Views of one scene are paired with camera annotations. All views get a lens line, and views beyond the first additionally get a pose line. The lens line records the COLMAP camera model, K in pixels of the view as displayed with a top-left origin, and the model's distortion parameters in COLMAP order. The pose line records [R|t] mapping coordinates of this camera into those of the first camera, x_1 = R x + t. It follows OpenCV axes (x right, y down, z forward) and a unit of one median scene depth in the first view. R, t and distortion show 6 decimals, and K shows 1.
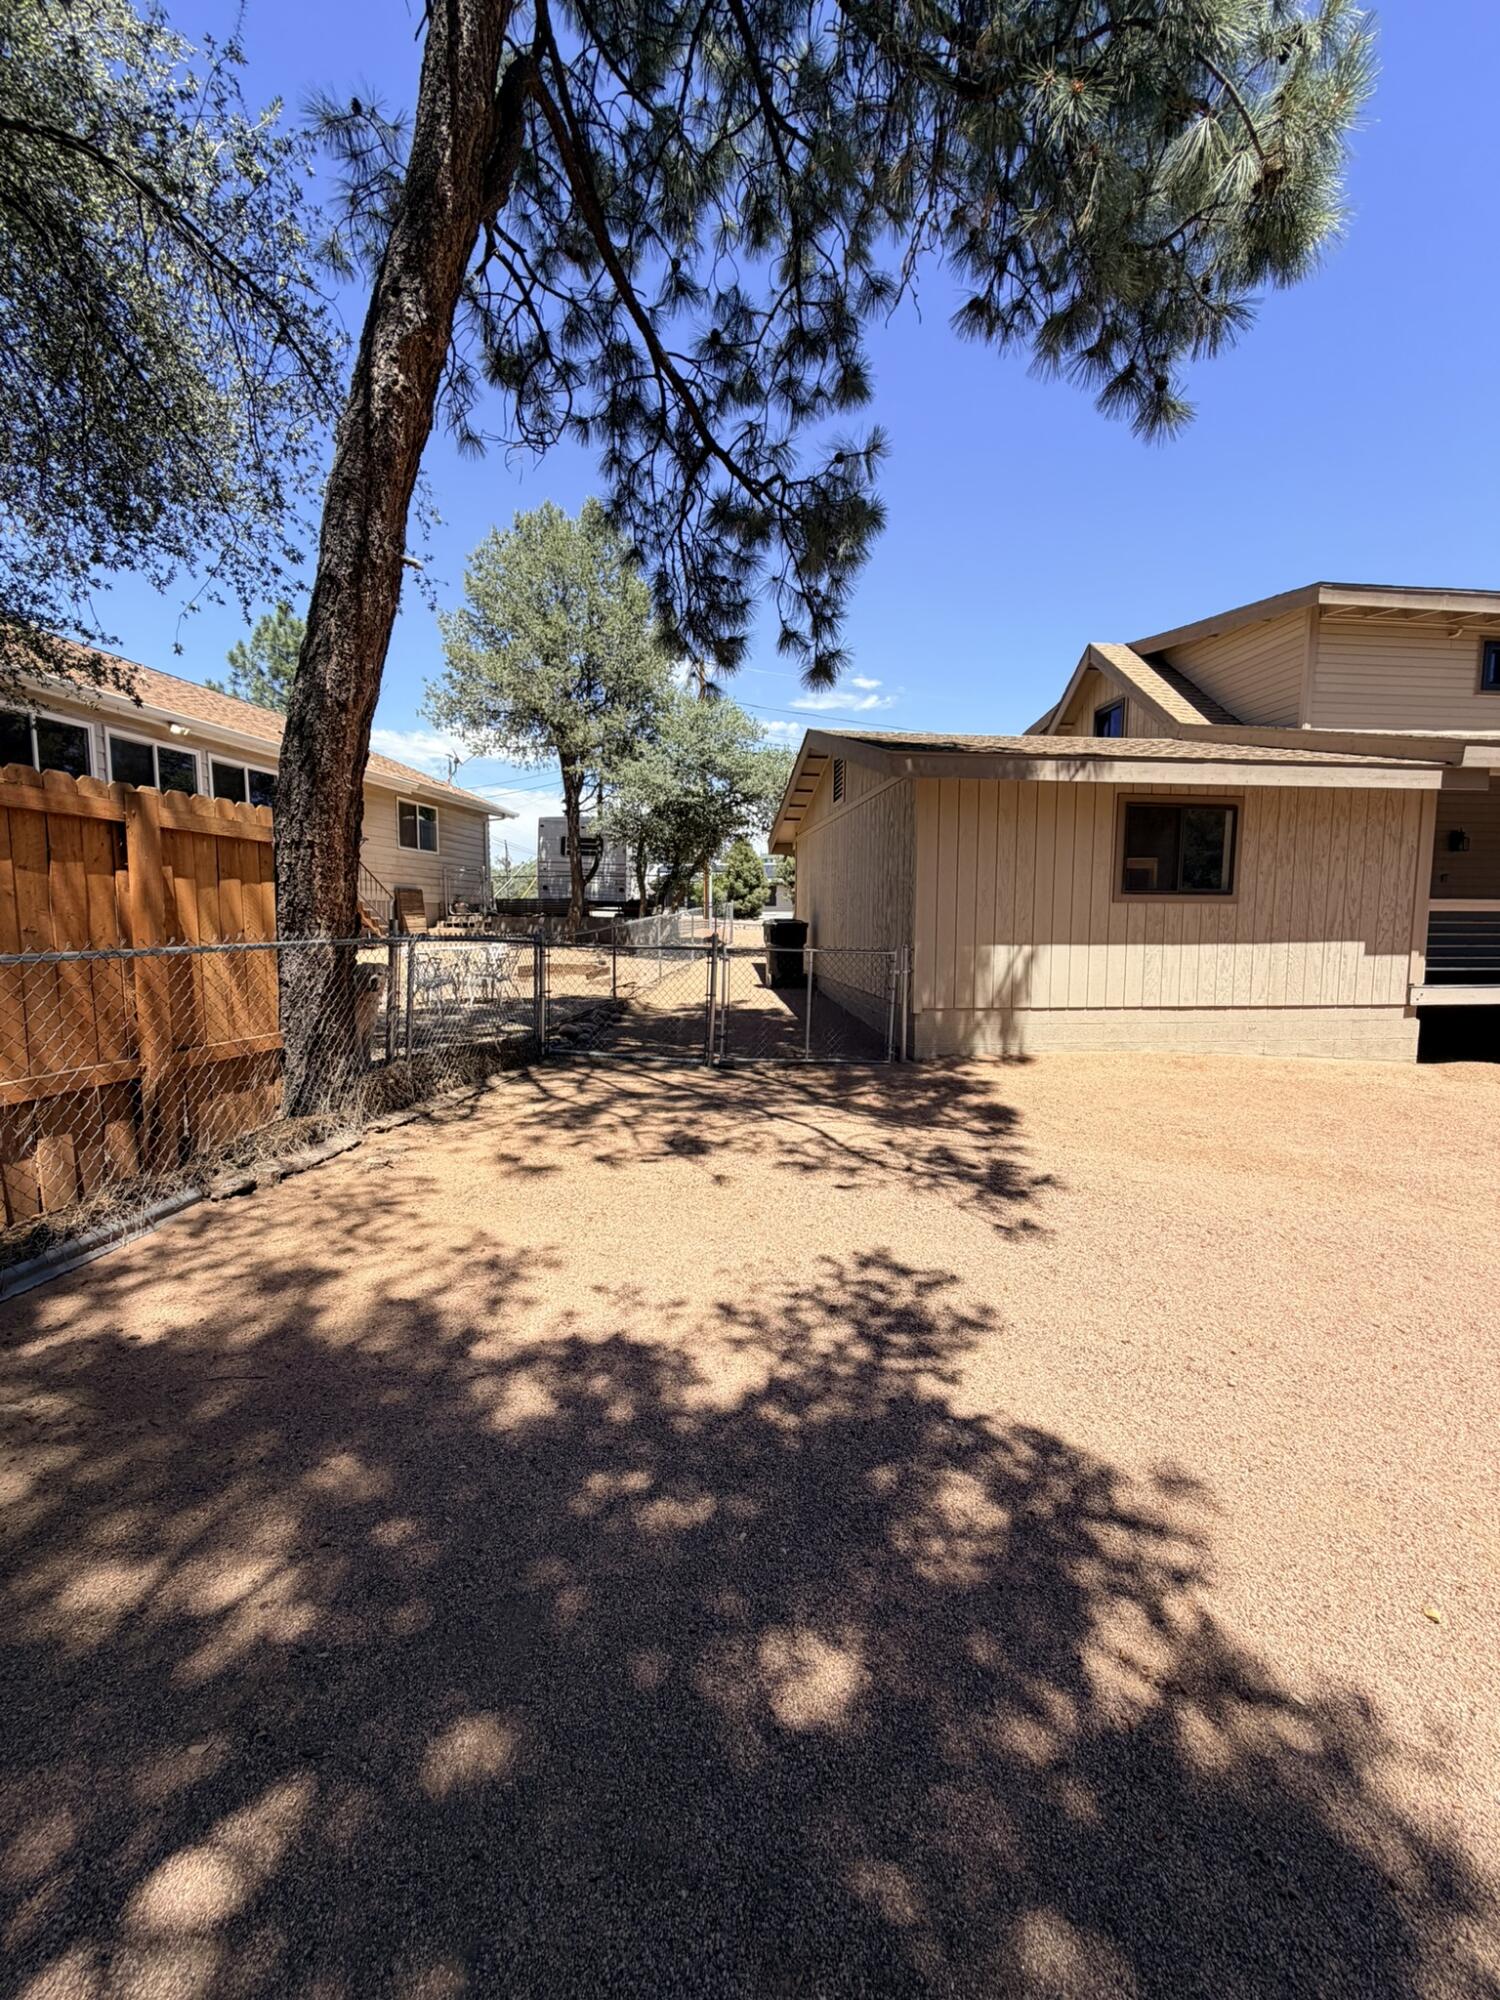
lens RADIAL K [[800.0, 0, 751.1], [0, 800.0, 997.1], [0, 0, 1]] dist [0.002982, 0.000318]
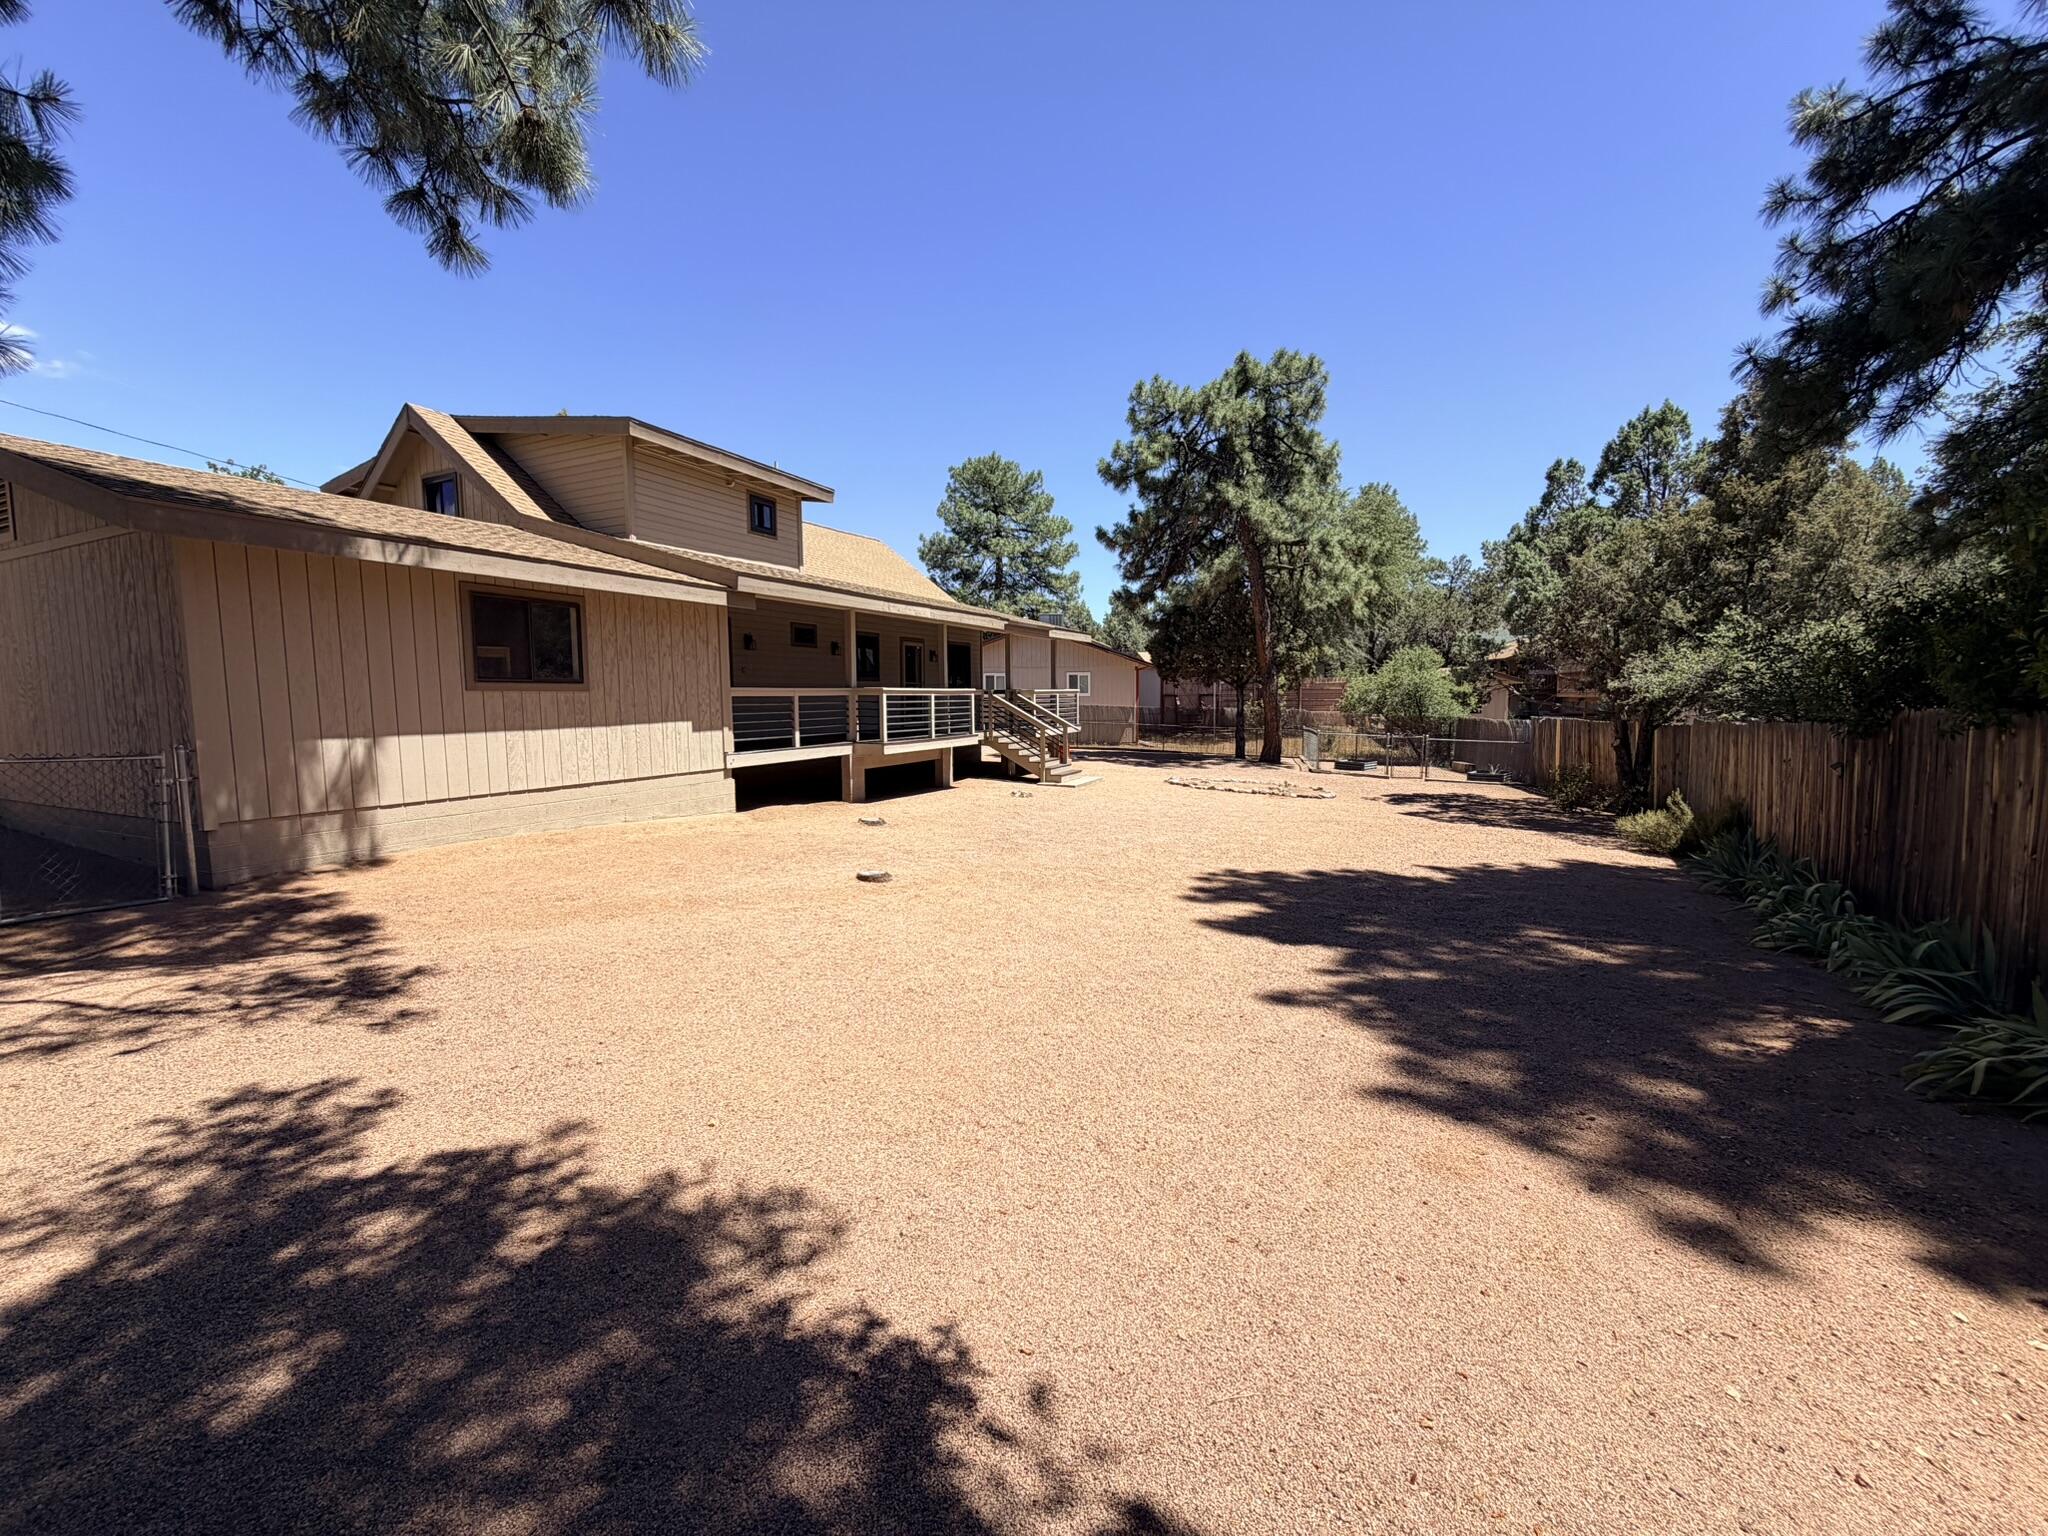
lens RADIAL K [[819.2, 0, 1027.4], [0, 819.2, 760.3], [0, 0, 1]] dist [0.002982, 0.000318]
pose [[0.525347, -0.073828, 0.847679, -0.059830], [0.091710, 0.995338, 0.029851, 0.002061], [-0.845931, 0.062059, 0.529669, -0.143697]]
